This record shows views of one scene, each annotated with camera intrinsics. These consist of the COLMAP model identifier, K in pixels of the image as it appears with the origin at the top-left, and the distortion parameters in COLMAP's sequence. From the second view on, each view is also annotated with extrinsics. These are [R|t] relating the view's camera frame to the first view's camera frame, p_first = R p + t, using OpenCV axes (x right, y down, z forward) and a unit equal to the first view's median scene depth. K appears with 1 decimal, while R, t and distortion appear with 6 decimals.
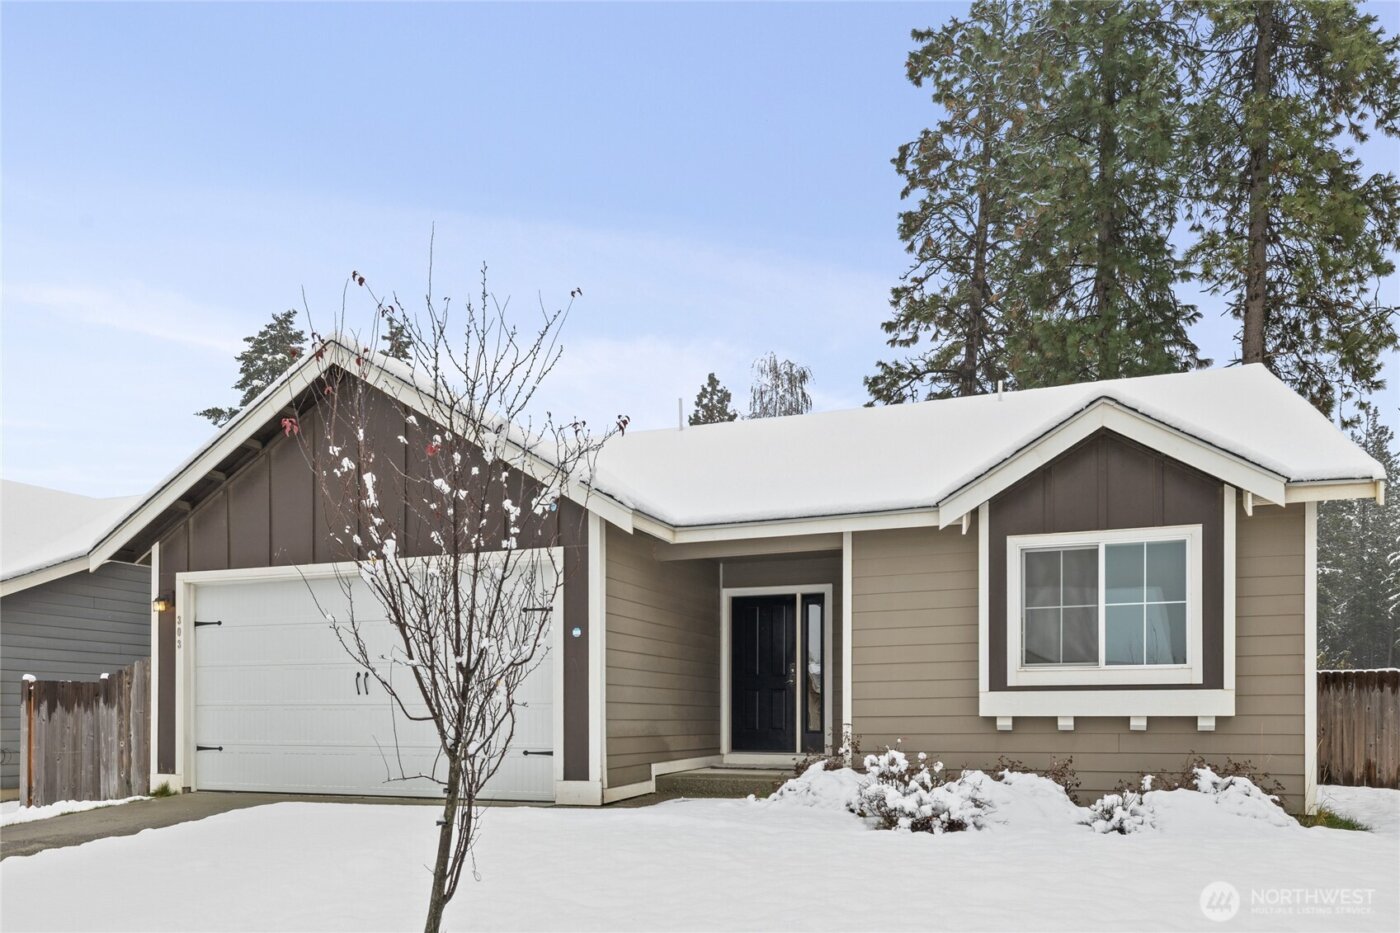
lens RADIAL K [[1042.1, 0, 801.8], [0, 1042.1, 402.3], [0, 0, 1]] dist [-0.000200, -0.000776]
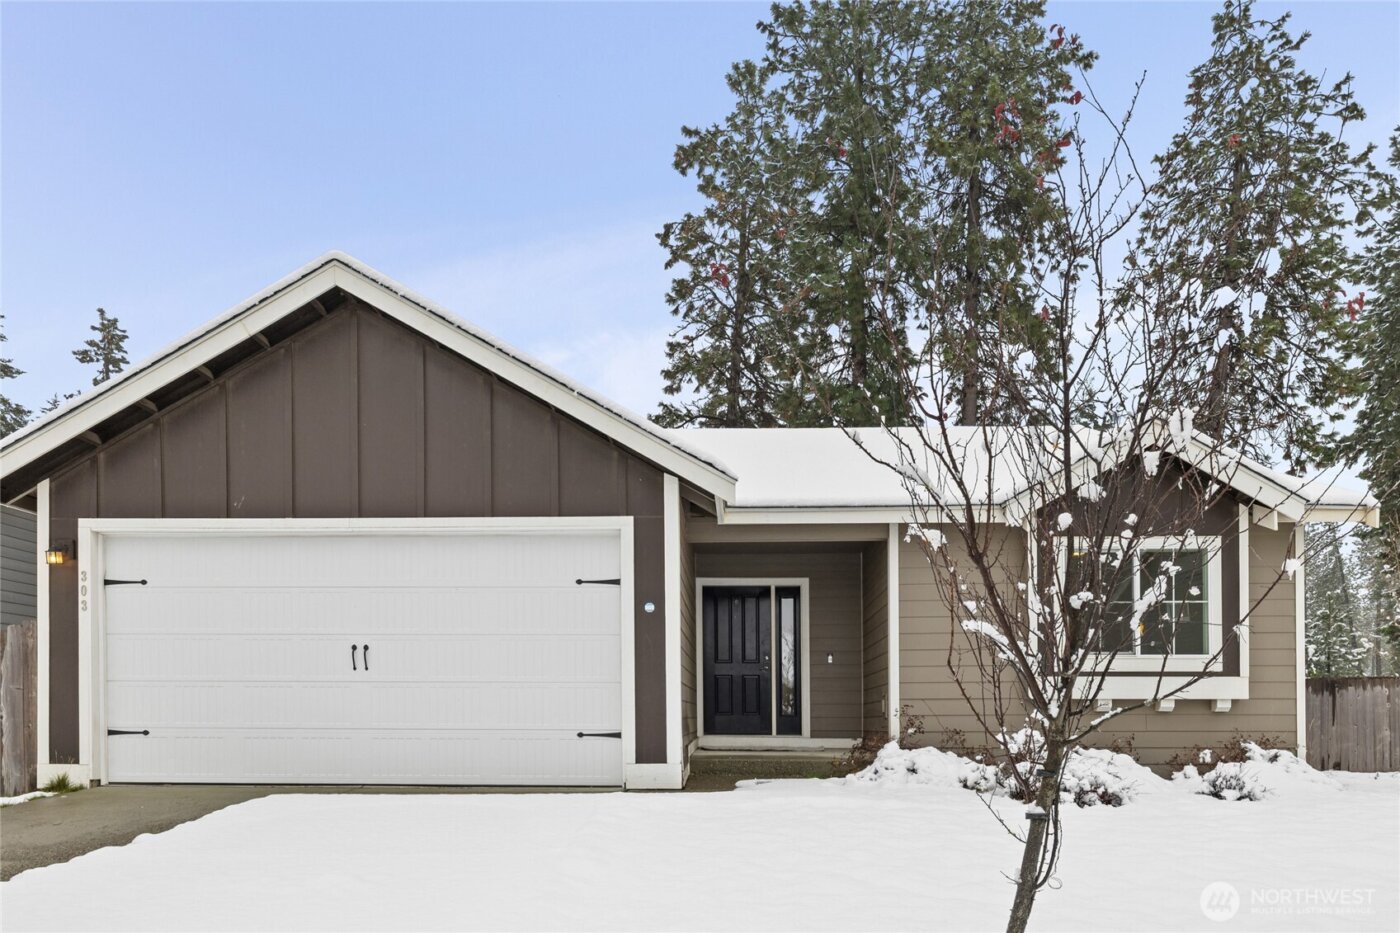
lens RADIAL K [[846.3, 0, 764.6], [0, 846.3, 498.0], [0, 0, 1]] dist [-0.004195, -0.000871]
pose [[0.942138, 0.085077, 0.324249, -0.314537], [-0.099795, 0.994585, 0.029003, 0.076261], [-0.320025, -0.059683, 0.945527, 0.214610]]
